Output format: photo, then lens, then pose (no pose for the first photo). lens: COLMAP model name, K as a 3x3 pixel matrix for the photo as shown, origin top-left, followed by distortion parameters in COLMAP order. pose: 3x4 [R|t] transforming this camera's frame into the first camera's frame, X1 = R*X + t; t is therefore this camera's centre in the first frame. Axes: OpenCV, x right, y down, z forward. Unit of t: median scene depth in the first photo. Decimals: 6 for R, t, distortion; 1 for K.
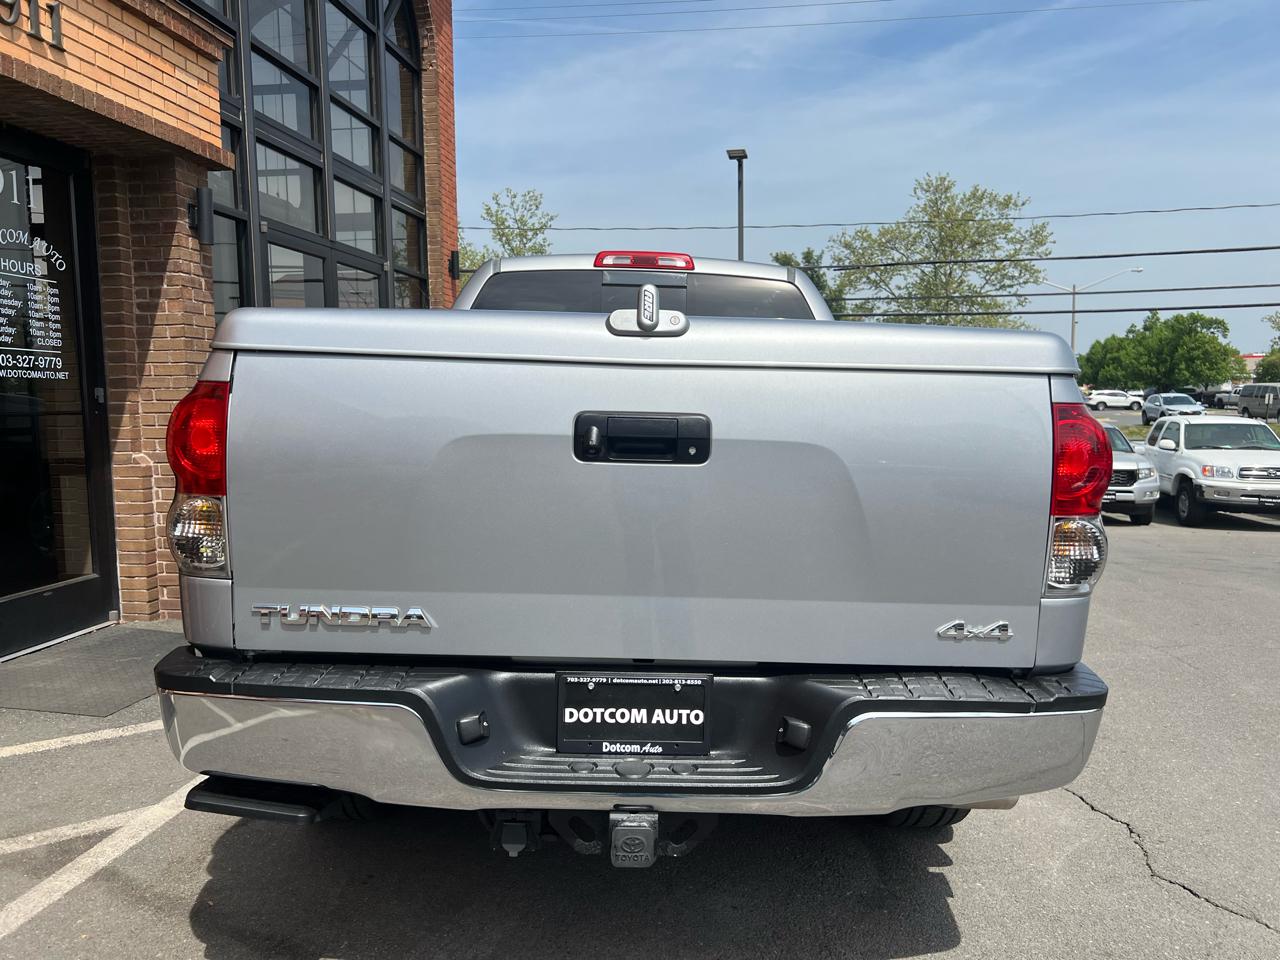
lens RADIAL K [[957.2, 0, 636.7], [0, 957.2, 491.1], [0, 0, 1]] dist [0.048955, -0.052781]
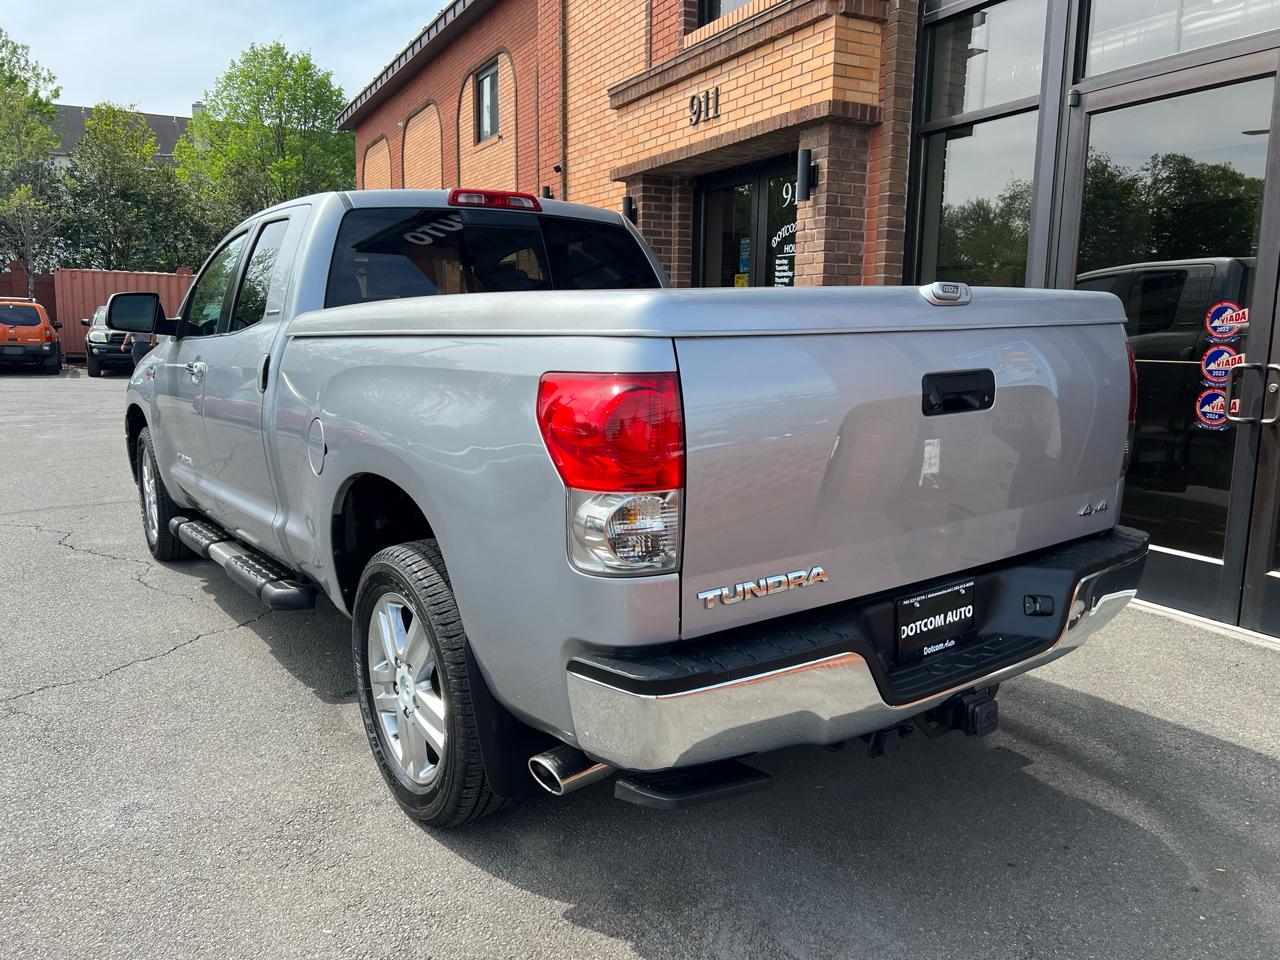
lens RADIAL K [[957.2, 0, 643.2], [0, 957.2, 481.3], [0, 0, 1]] dist [0.048955, -0.052781]
pose [[-0.813024, 0.088518, -0.575462, 0.389567], [-0.065665, 0.968129, 0.241692, -0.204024], [0.578516, 0.234290, -0.781299, 1.897167]]
